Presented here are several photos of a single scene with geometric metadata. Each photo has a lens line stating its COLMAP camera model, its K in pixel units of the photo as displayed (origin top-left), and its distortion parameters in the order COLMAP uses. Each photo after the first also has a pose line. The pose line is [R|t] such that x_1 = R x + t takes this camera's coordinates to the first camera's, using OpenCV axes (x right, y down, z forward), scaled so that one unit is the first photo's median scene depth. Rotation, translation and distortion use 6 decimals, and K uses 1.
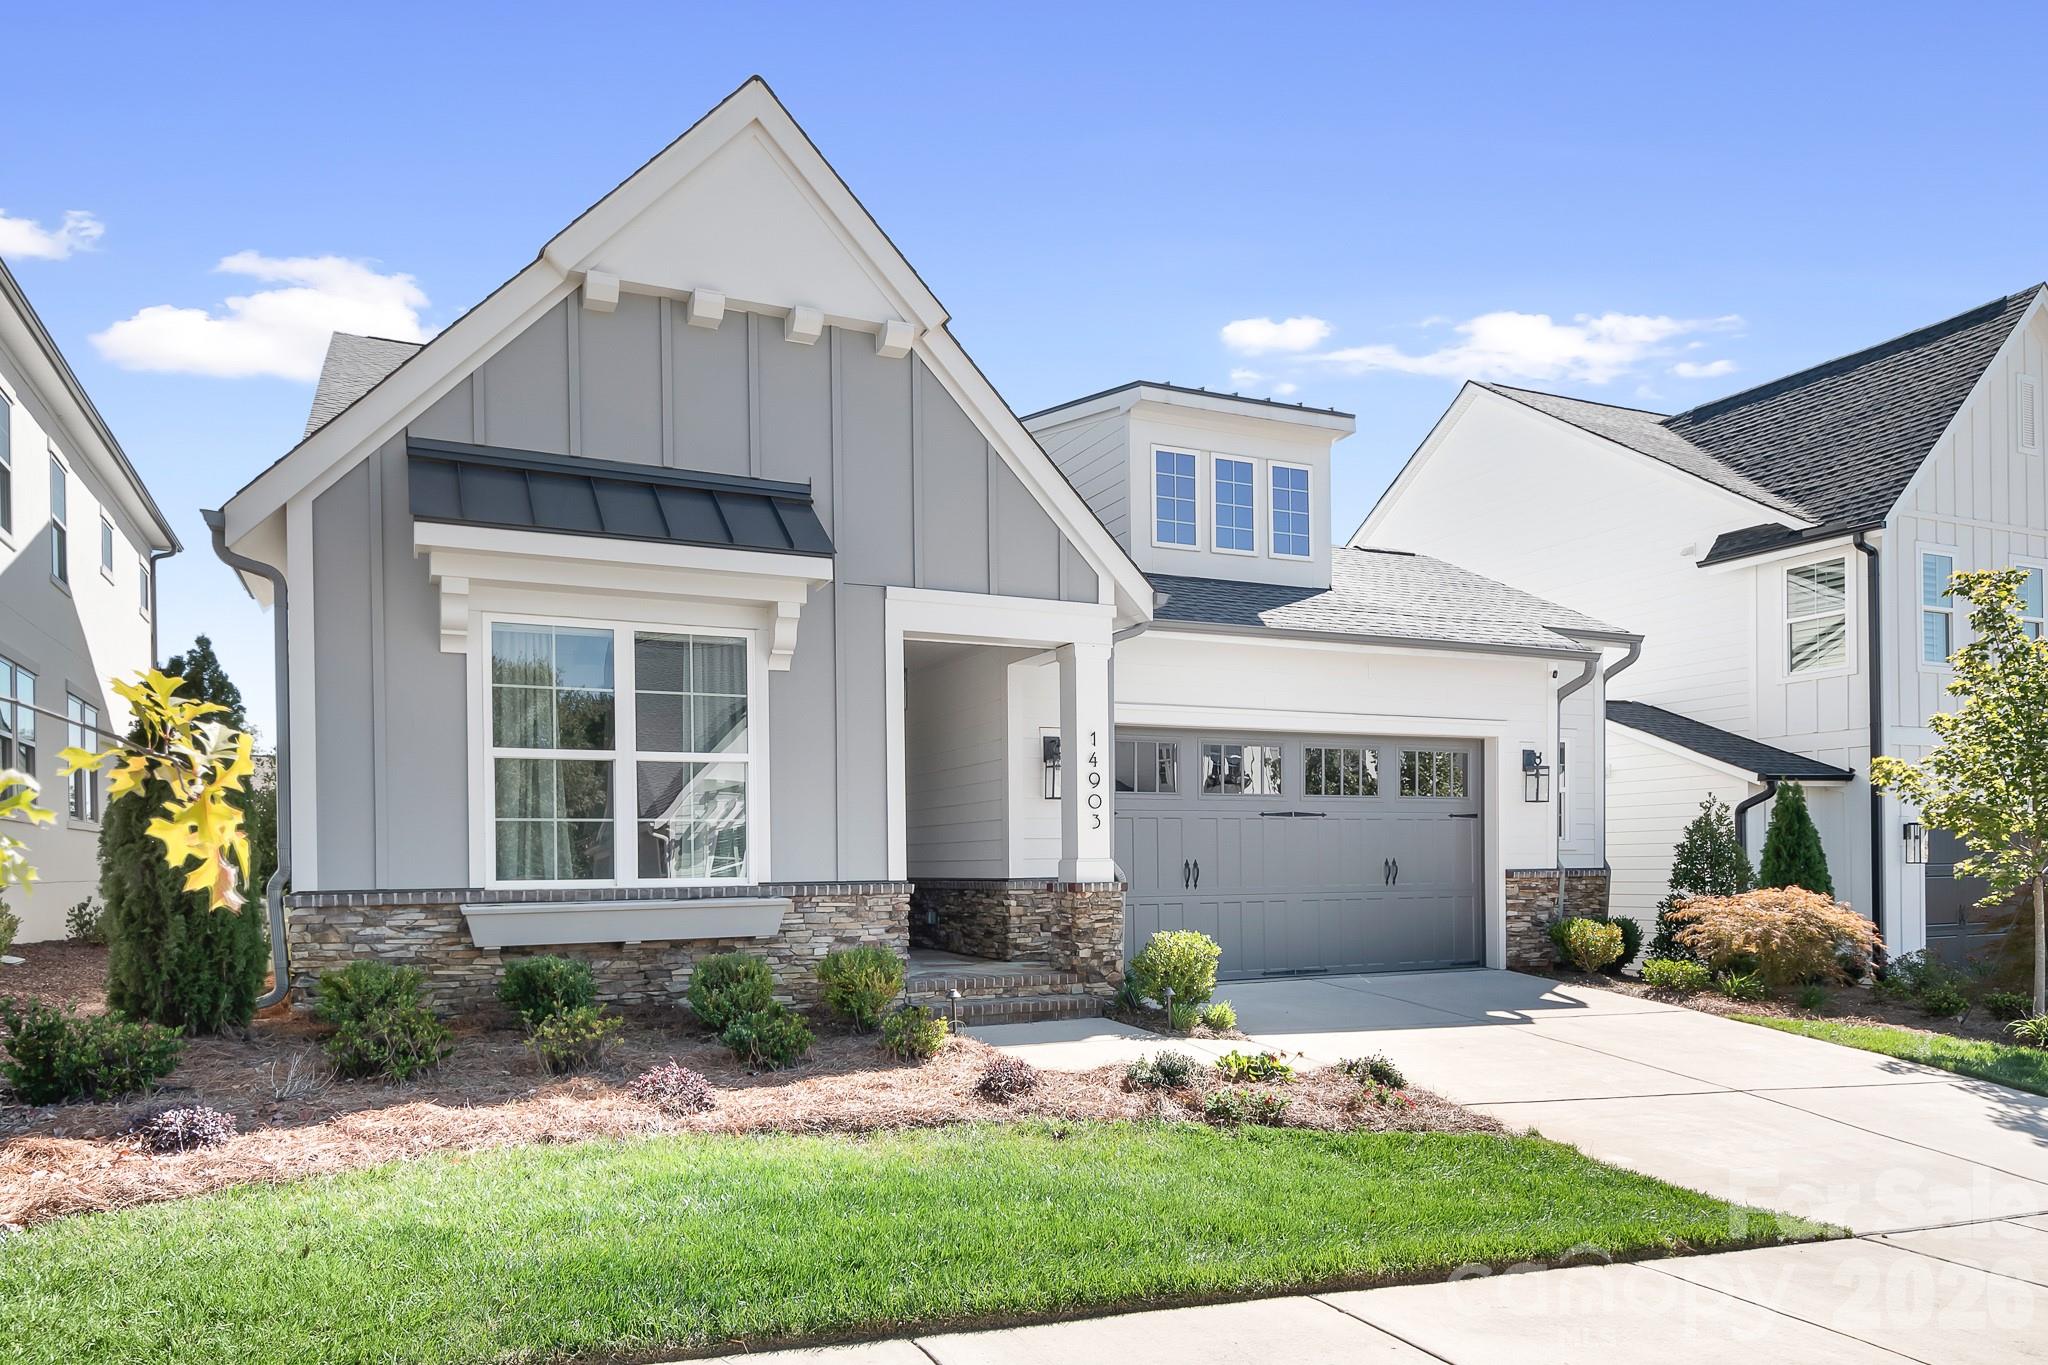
lens RADIAL K [[1075.3, 0, 968.7], [0, 1075.3, 866.0], [0, 0, 1]] dist [0.014976, -0.004649]
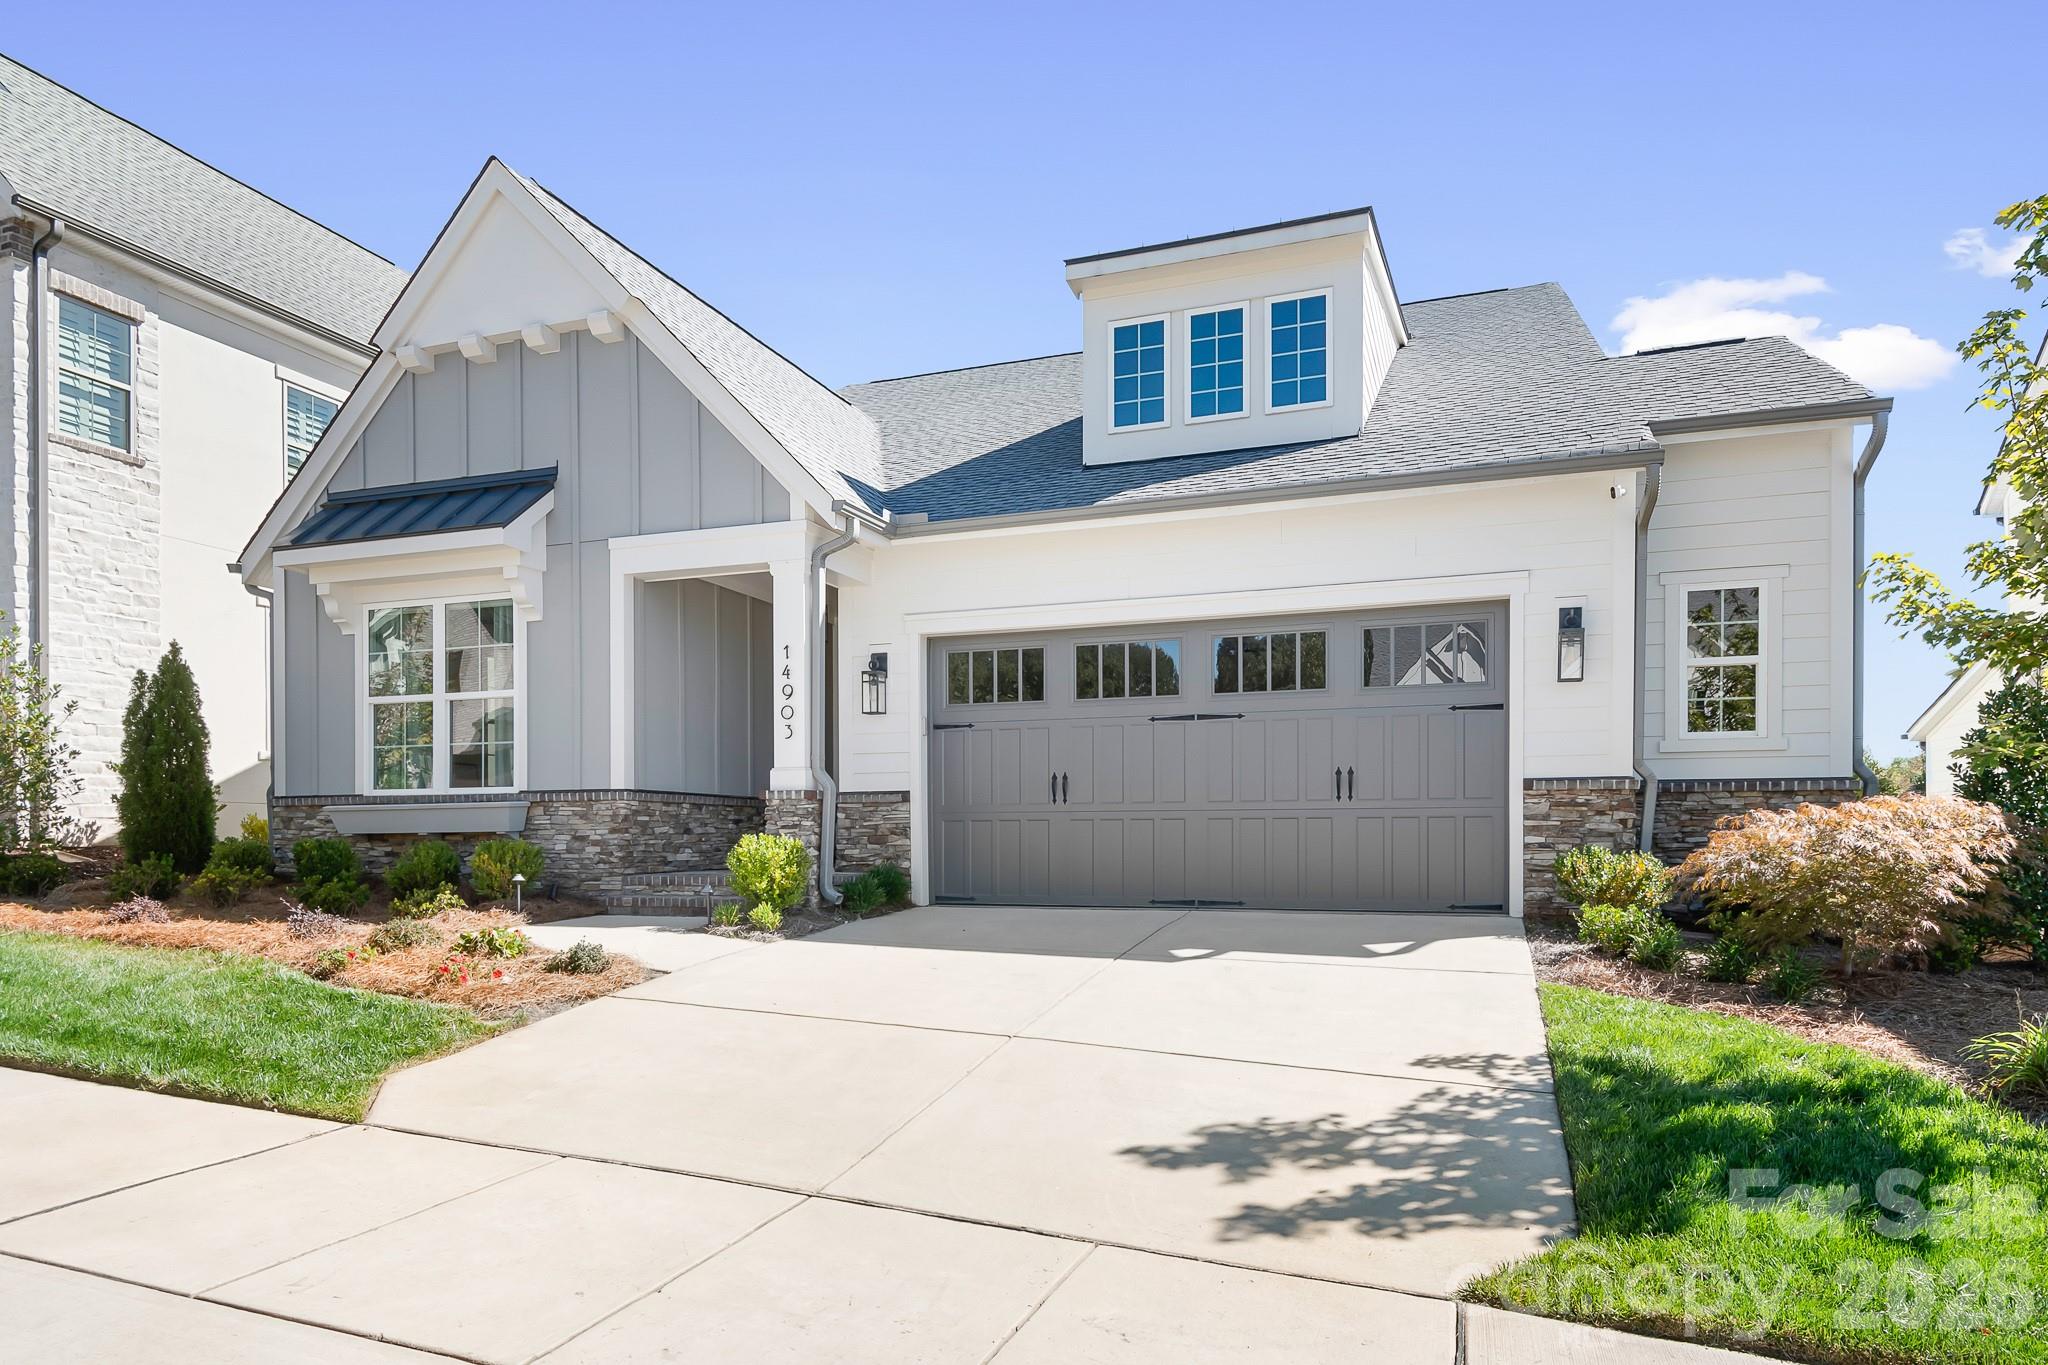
lens RADIAL K [[1075.3, 0, 1044.5], [0, 1075.3, 829.8], [0, 0, 1]] dist [0.014976, -0.004649]
pose [[0.792501, 0.006169, -0.609839, 0.947546], [-0.001366, 0.999964, 0.008341, 0.044289], [0.609868, -0.005777, 0.792482, 0.327548]]
